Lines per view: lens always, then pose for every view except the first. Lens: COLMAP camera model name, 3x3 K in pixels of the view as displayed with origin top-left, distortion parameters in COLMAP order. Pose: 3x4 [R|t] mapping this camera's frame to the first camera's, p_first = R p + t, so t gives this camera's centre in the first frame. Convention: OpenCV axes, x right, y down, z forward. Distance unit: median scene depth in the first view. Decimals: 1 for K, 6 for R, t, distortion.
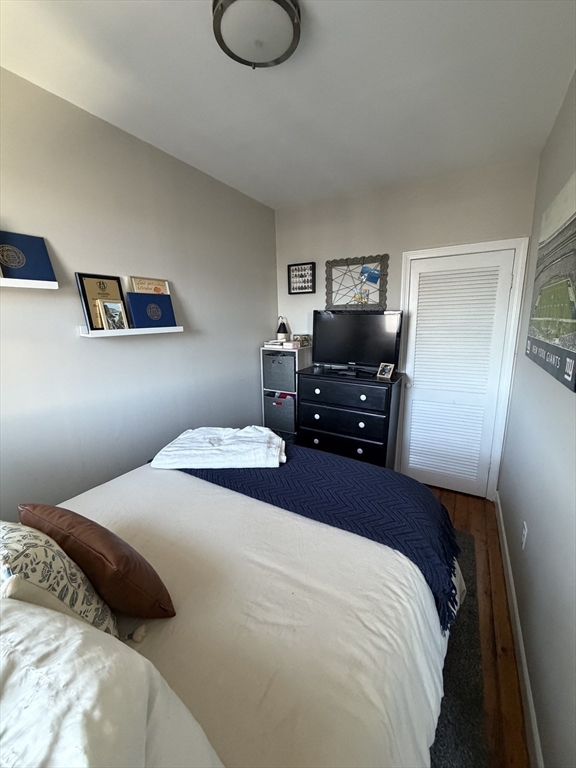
lens RADIAL K [[305.0, 0, 288.6], [0, 305.0, 380.8], [0, 0, 1]] dist [0.000450, -0.000358]
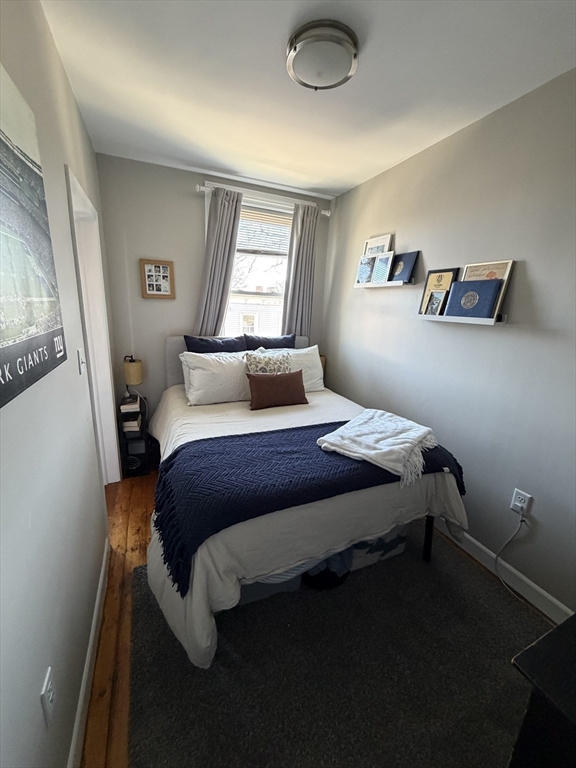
lens RADIAL K [[305.0, 0, 288.6], [0, 305.0, 380.8], [0, 0, 1]] dist [0.000450, -0.000358]
pose [[-0.590632, 0.190131, -0.784222, 0.690434], [-0.194793, 0.909510, 0.367214, -0.242761], [0.783077, 0.369650, -0.500149, 1.155562]]
